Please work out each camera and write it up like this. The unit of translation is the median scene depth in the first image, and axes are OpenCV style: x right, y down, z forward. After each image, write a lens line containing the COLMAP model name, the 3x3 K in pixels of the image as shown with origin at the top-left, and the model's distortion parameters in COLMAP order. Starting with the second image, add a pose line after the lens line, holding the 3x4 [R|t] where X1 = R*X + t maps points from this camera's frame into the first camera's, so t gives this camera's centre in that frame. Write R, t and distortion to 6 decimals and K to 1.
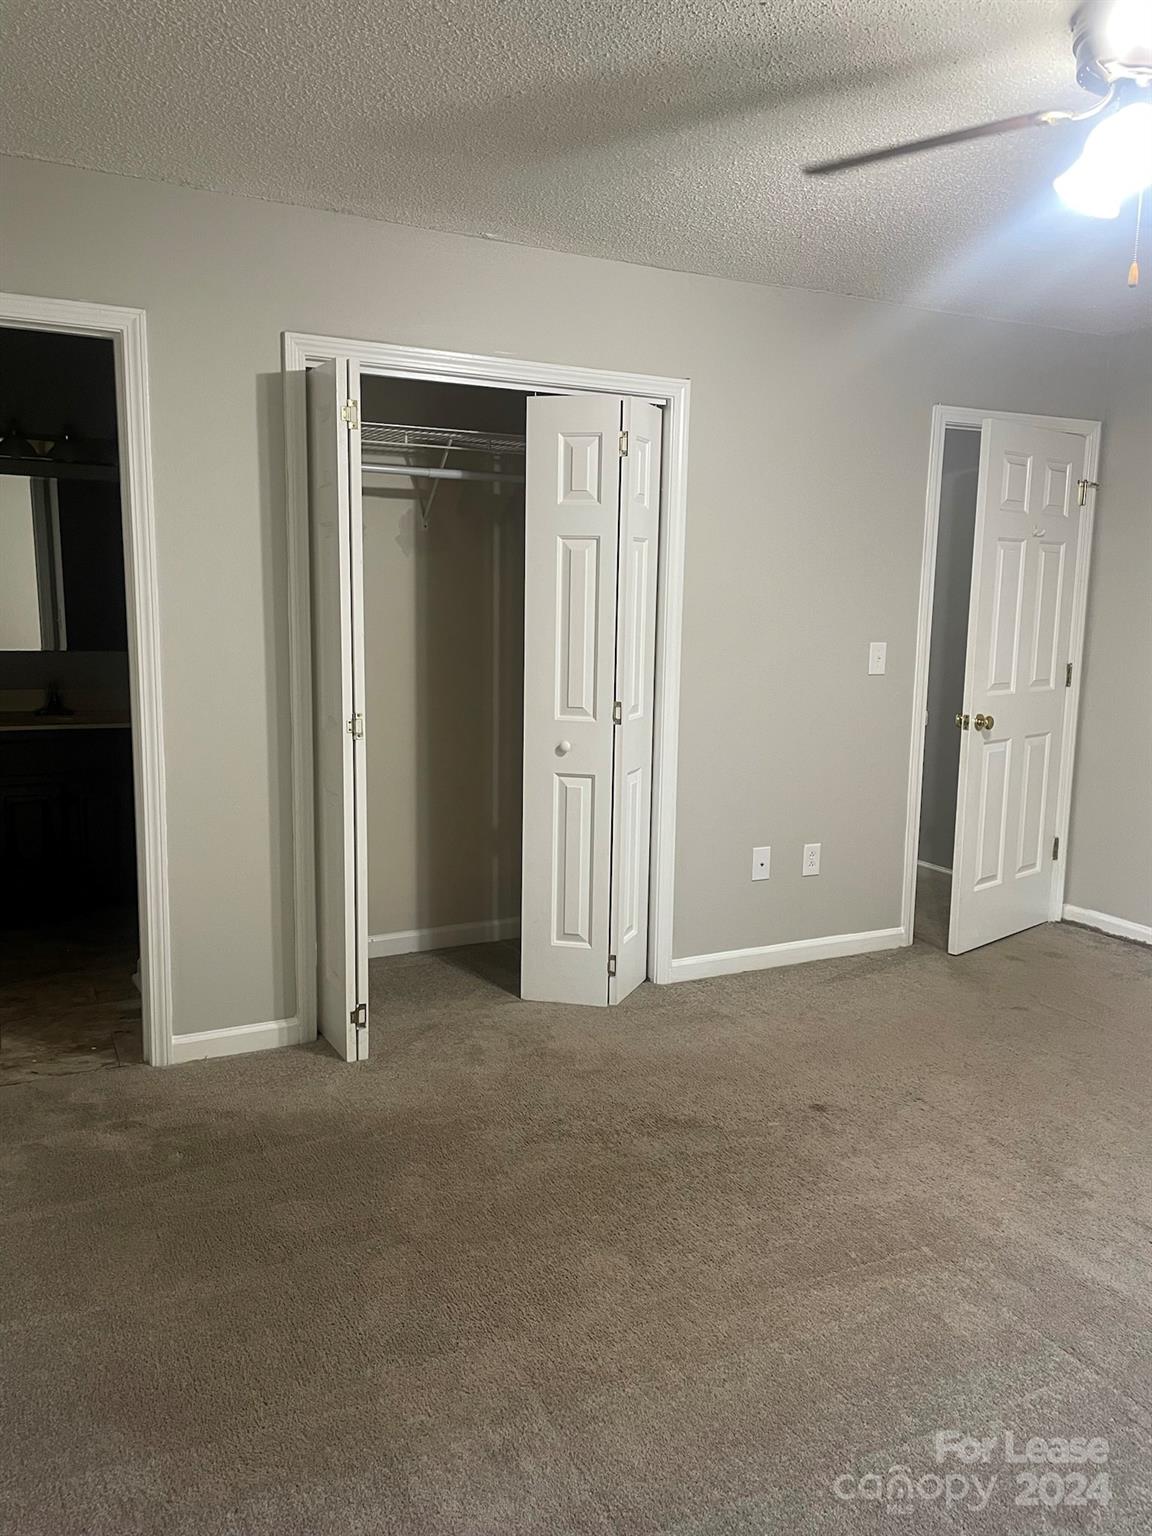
lens RADIAL K [[1163.6, 0, 589.0], [0, 1163.6, 753.8], [0, 0, 1]] dist [0.063111, -0.079877]
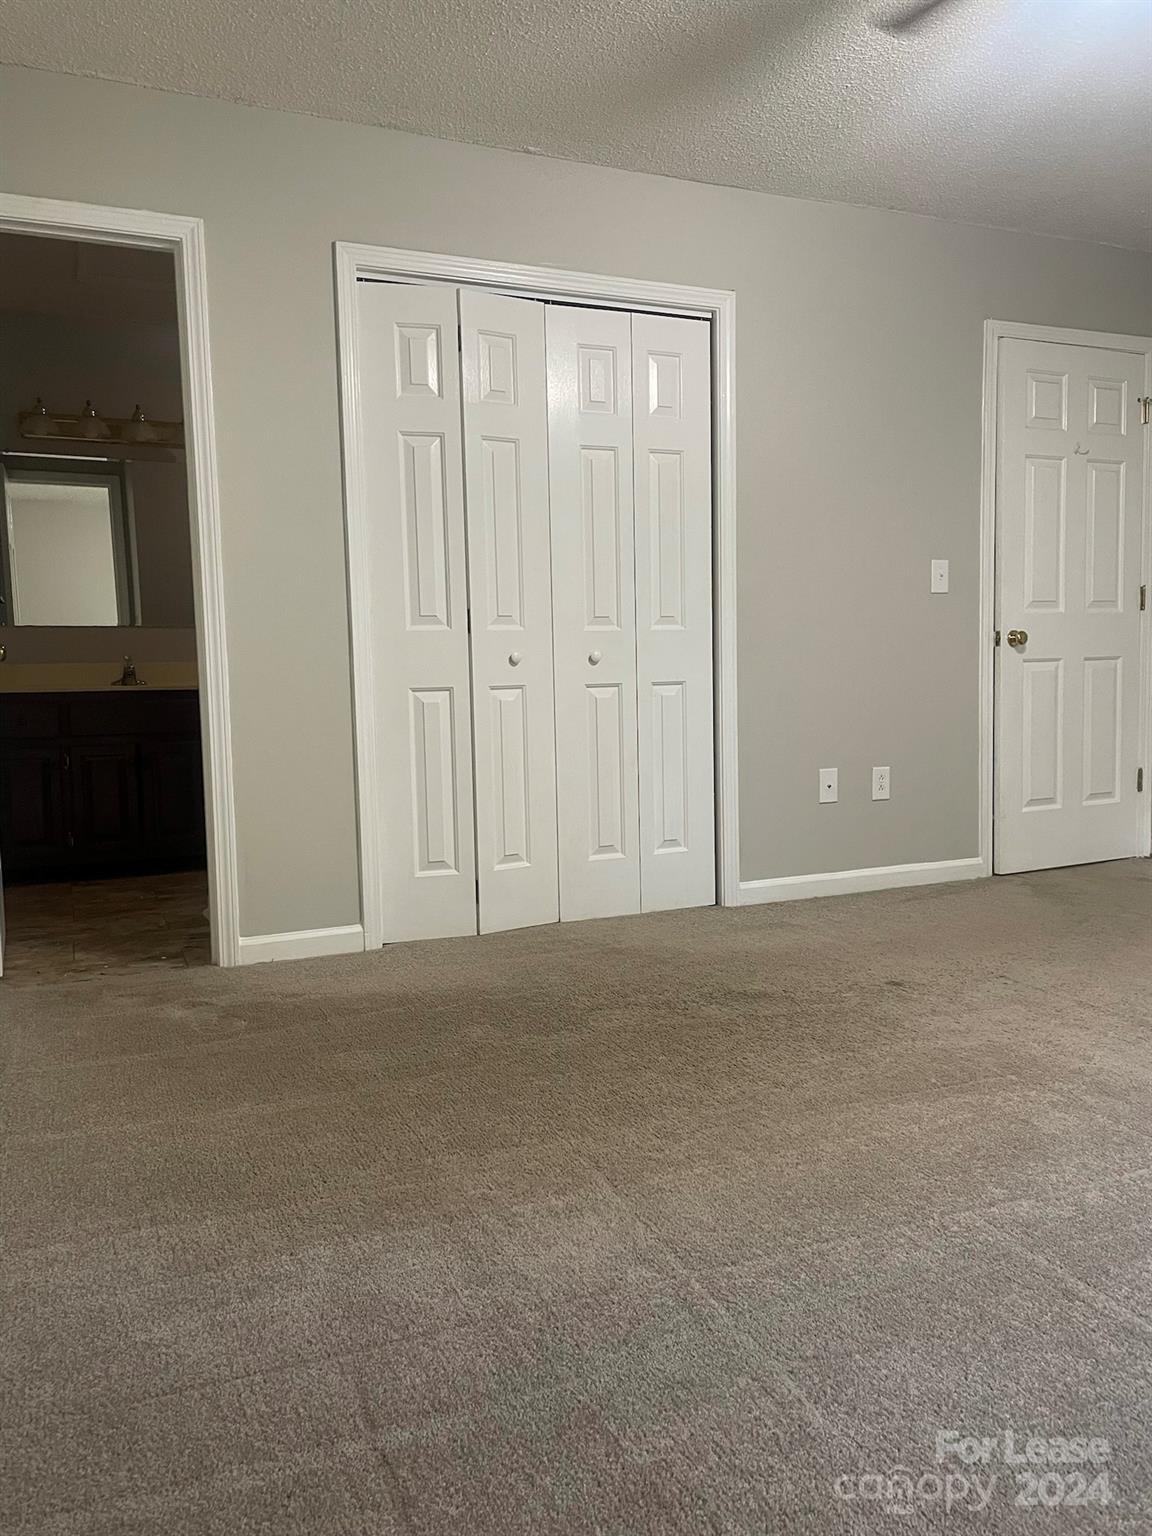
lens RADIAL K [[1163.6, 0, 585.3], [0, 1163.6, 770.2], [0, 0, 1]] dist [0.063111, -0.079877]
pose [[0.997283, -0.034891, -0.064882, 0.011606], [0.030632, 0.997381, -0.065515, 0.194180], [0.066998, 0.063350, 0.995740, 0.015082]]
